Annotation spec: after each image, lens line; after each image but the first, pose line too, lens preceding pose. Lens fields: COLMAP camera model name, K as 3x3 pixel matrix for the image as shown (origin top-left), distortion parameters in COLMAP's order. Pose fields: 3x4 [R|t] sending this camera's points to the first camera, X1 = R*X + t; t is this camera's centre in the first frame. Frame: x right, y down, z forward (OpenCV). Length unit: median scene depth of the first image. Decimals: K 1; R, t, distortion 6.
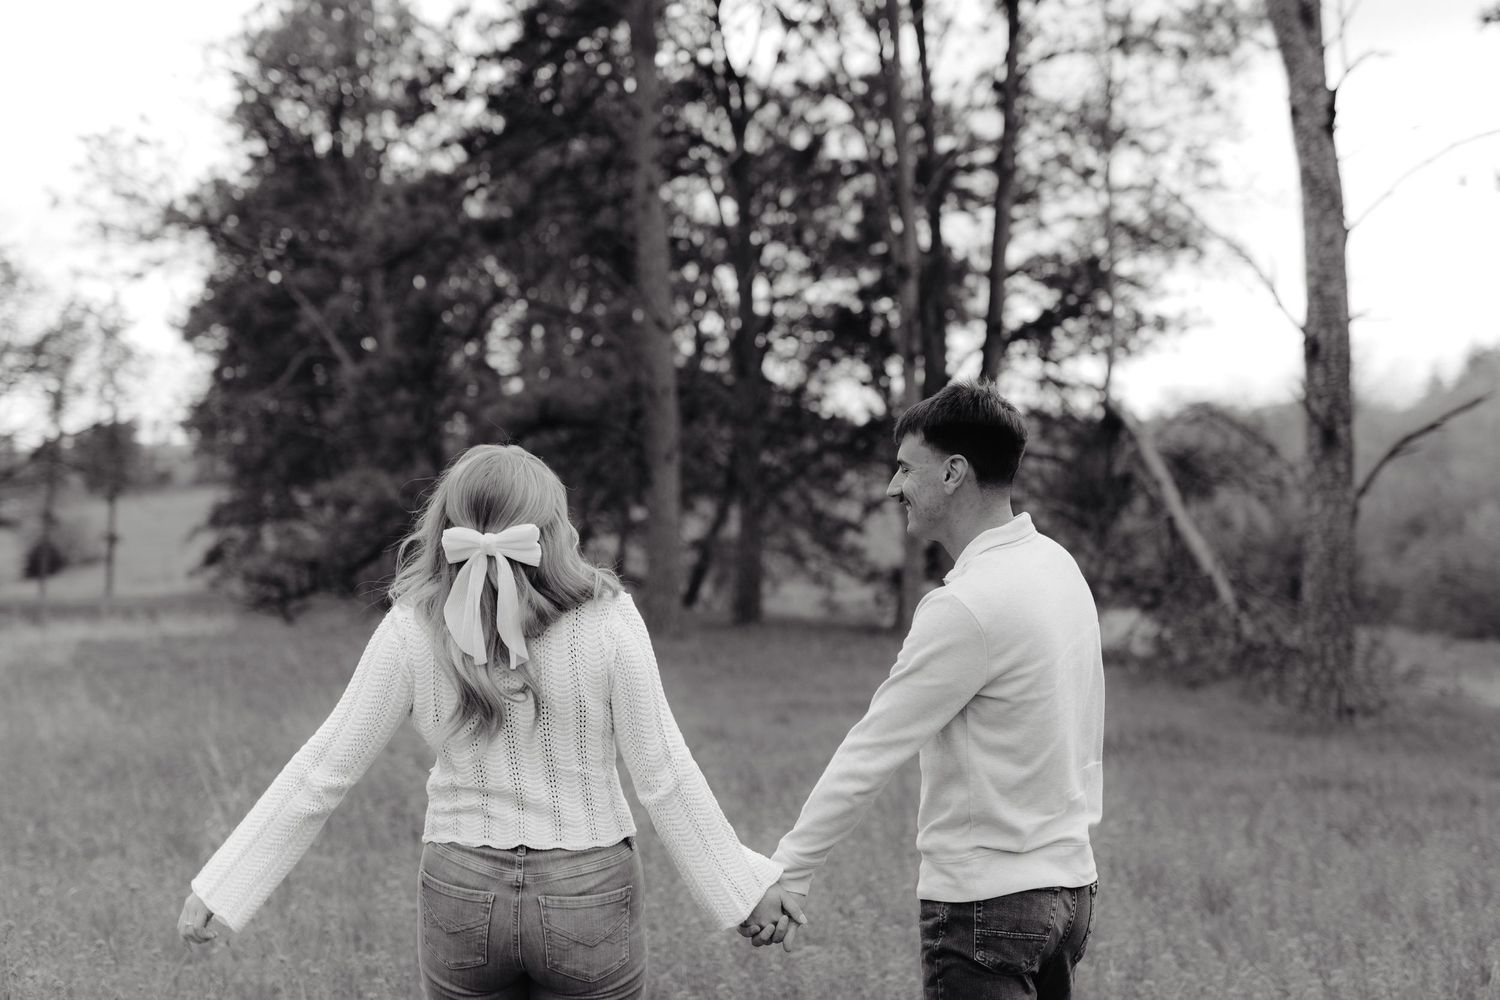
lens RADIAL K [[2129.9, 0, 787.2], [0, 2129.9, 494.8], [0, 0, 1]] dist [0.018705, 0.058162]
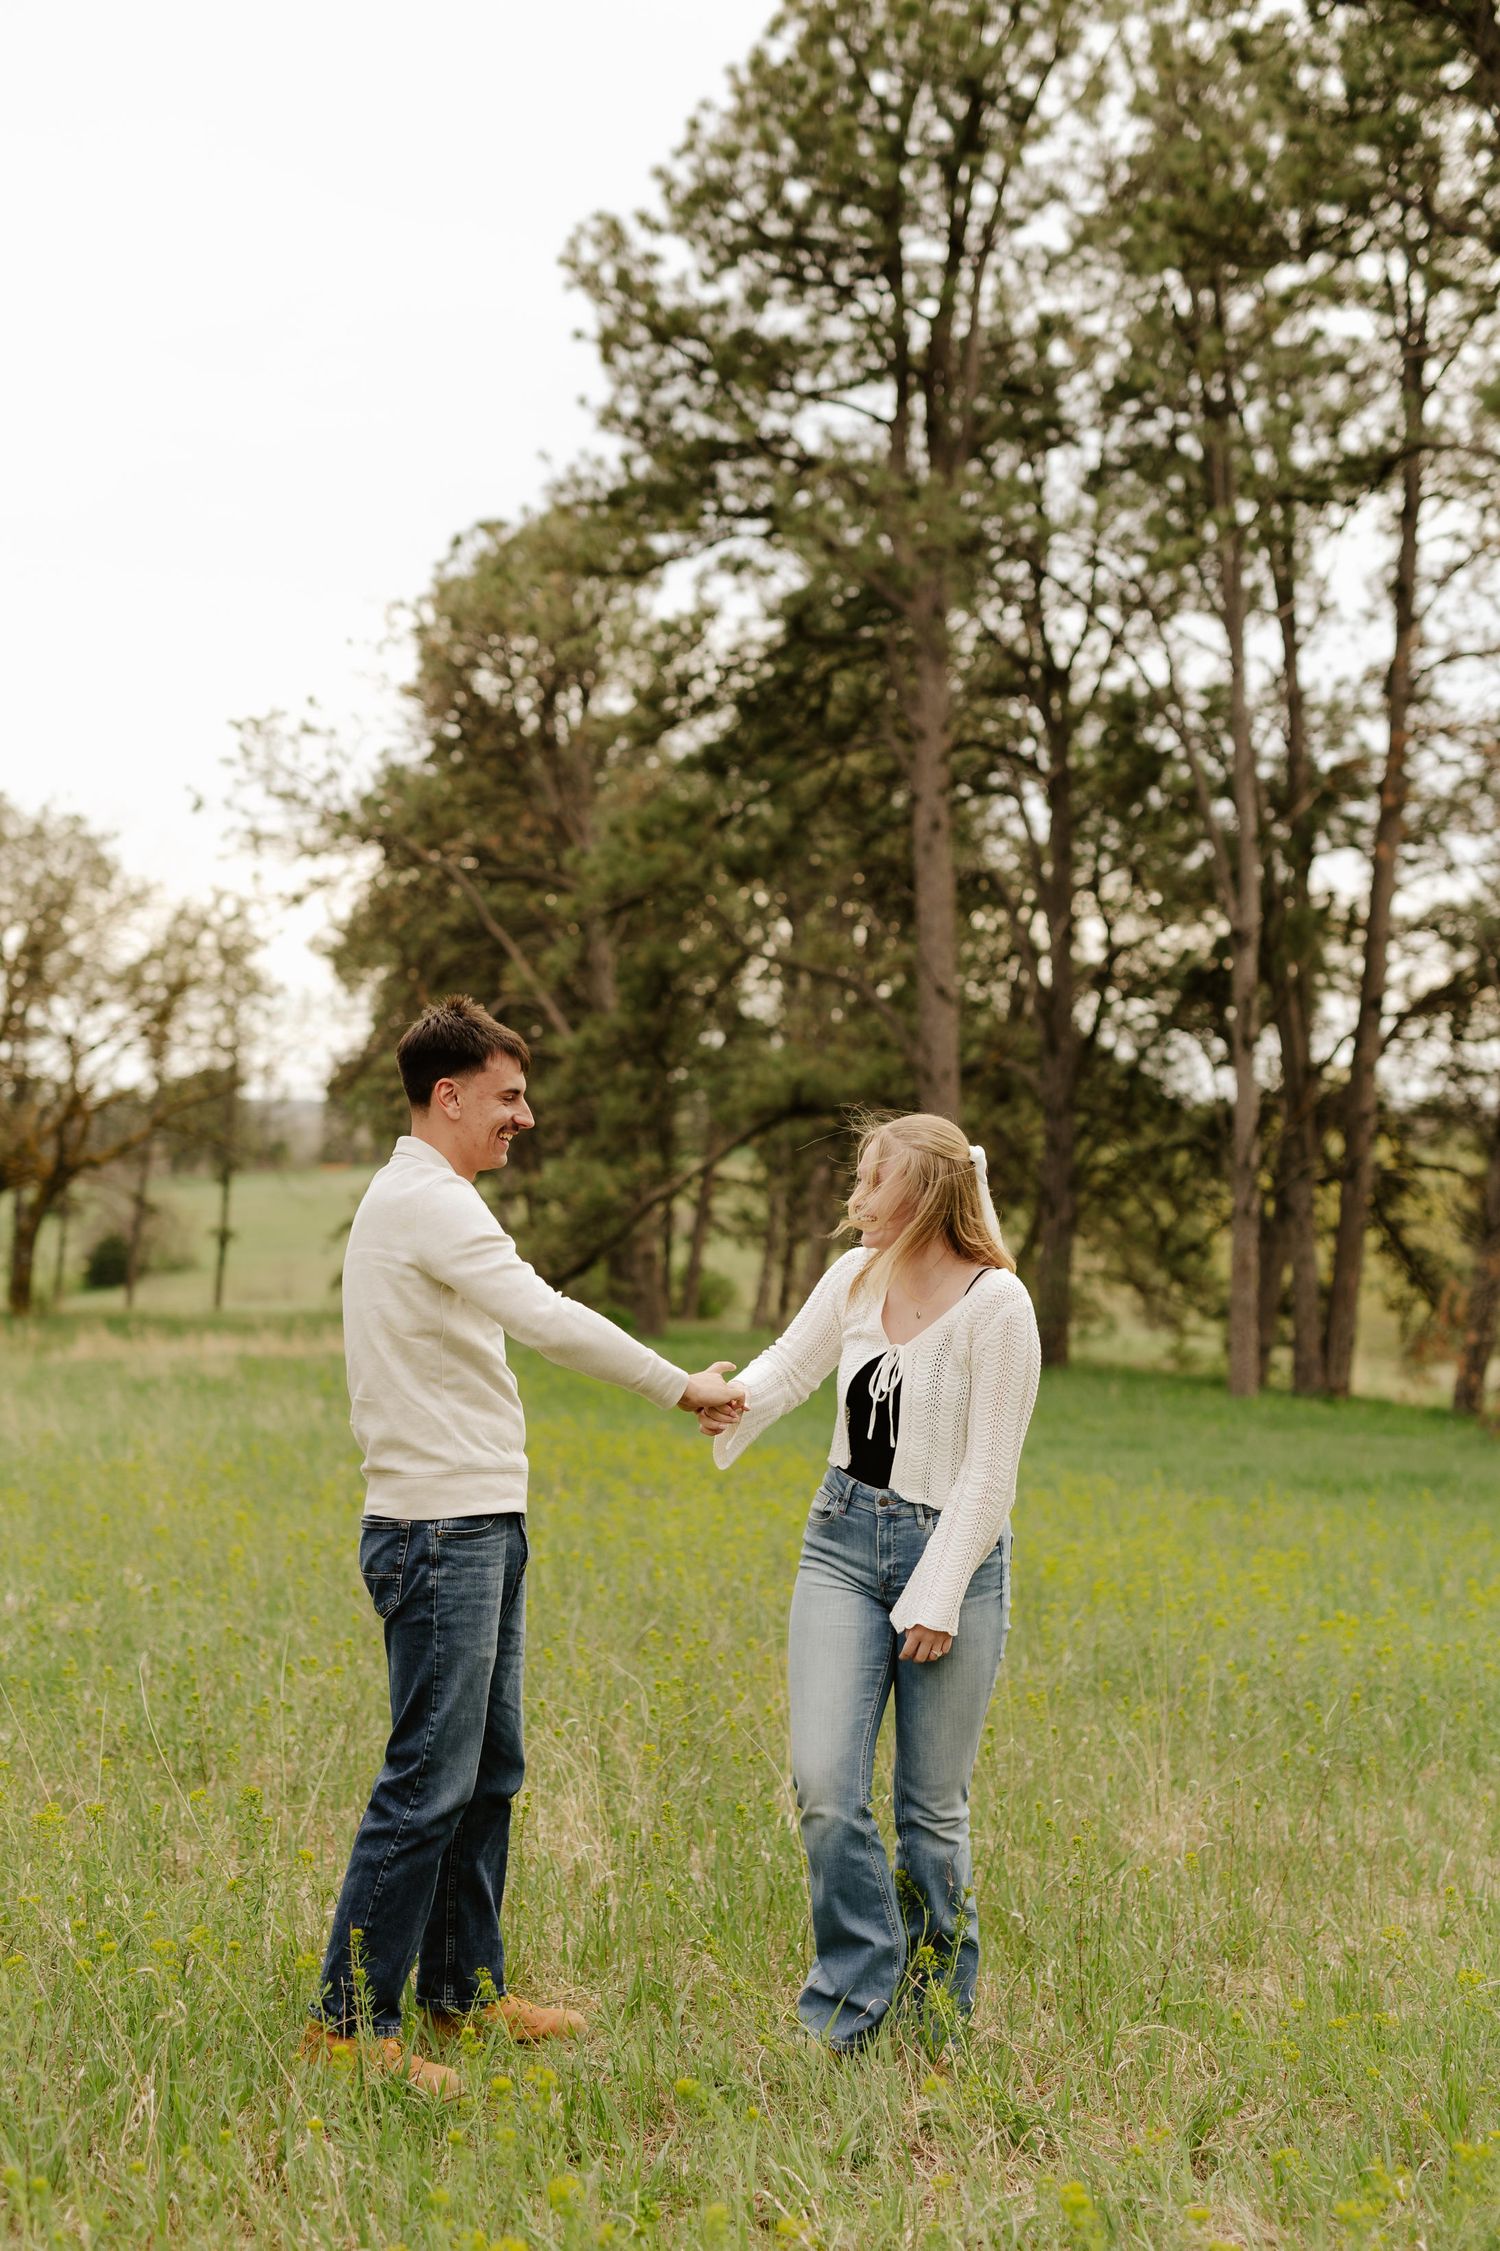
lens RADIAL K [[3196.3, 0, 750.0], [0, 3196.3, 1125.5], [0, 0, 1]] dist [0.018705, 0.058162]
pose [[0.990382, 0.026031, -0.135892, 0.027123], [-0.028951, 0.999389, -0.019561, -0.002405], [0.135300, 0.023307, 0.990530, -0.170293]]
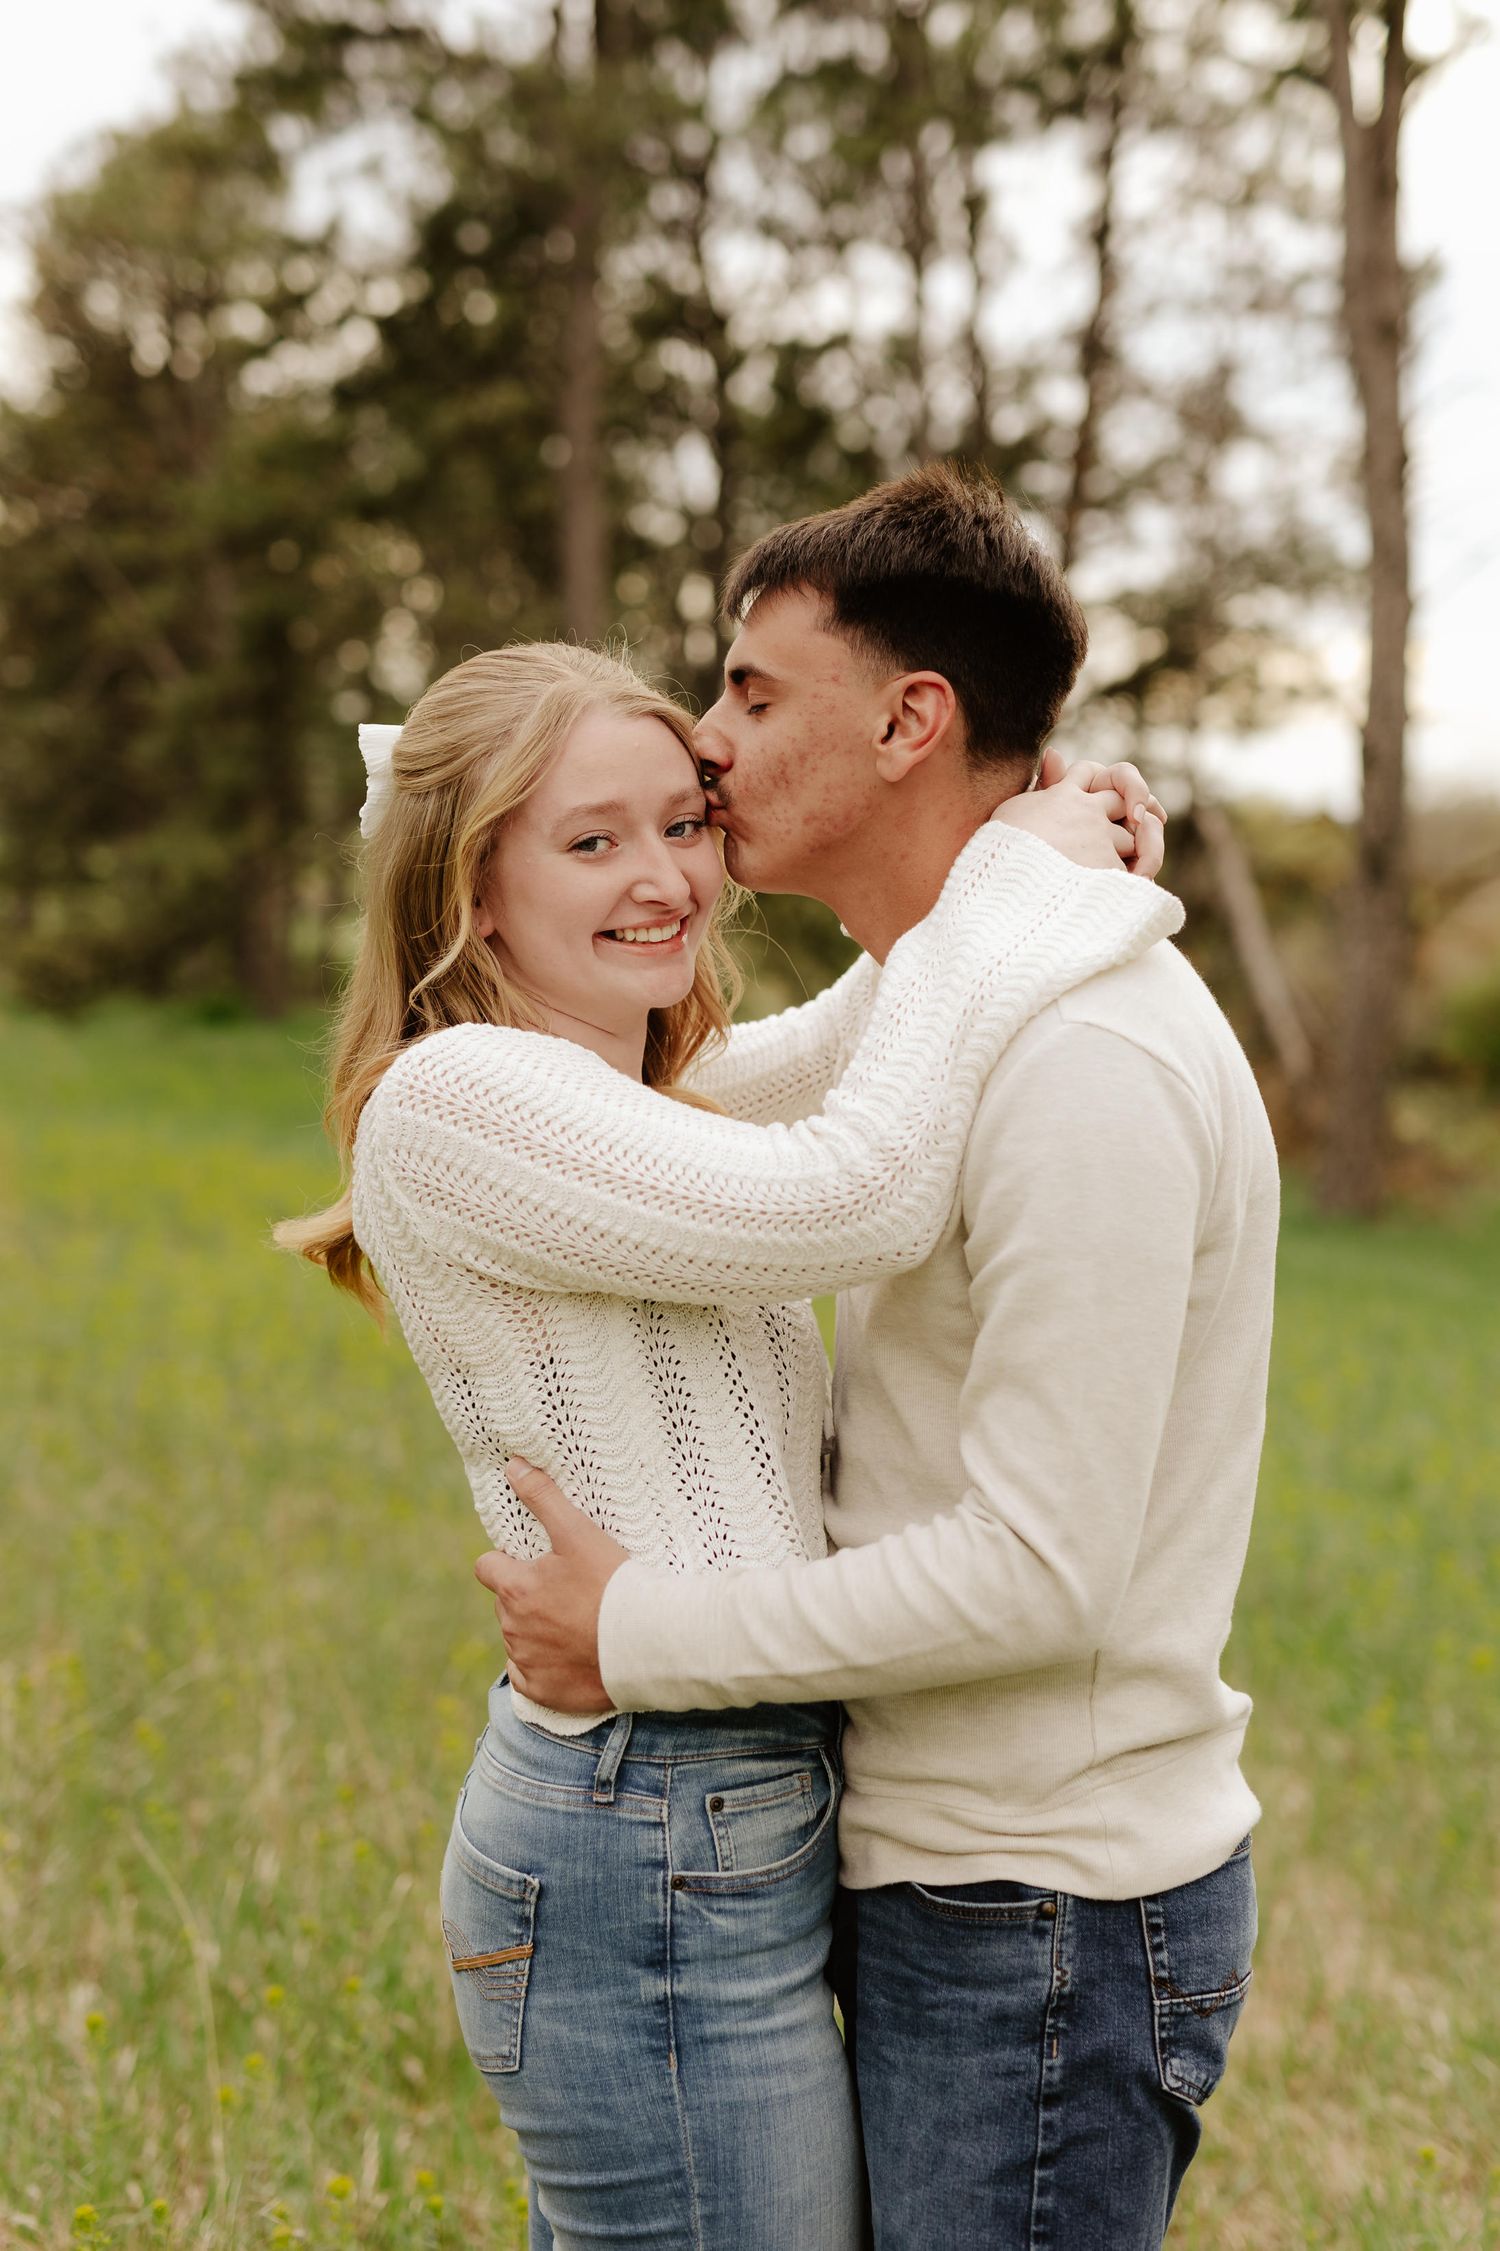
lens RADIAL K [[3254.9, 0, 748.6], [0, 3254.9, 1034.7], [0, 0, 1]] dist [0.018137, 0.039025]
pose [[0.997730, 0.062248, -0.025704, 0.026449], [-0.061076, 0.997159, 0.044098, -0.001883], [0.028376, -0.042428, 0.998696, -0.102596]]
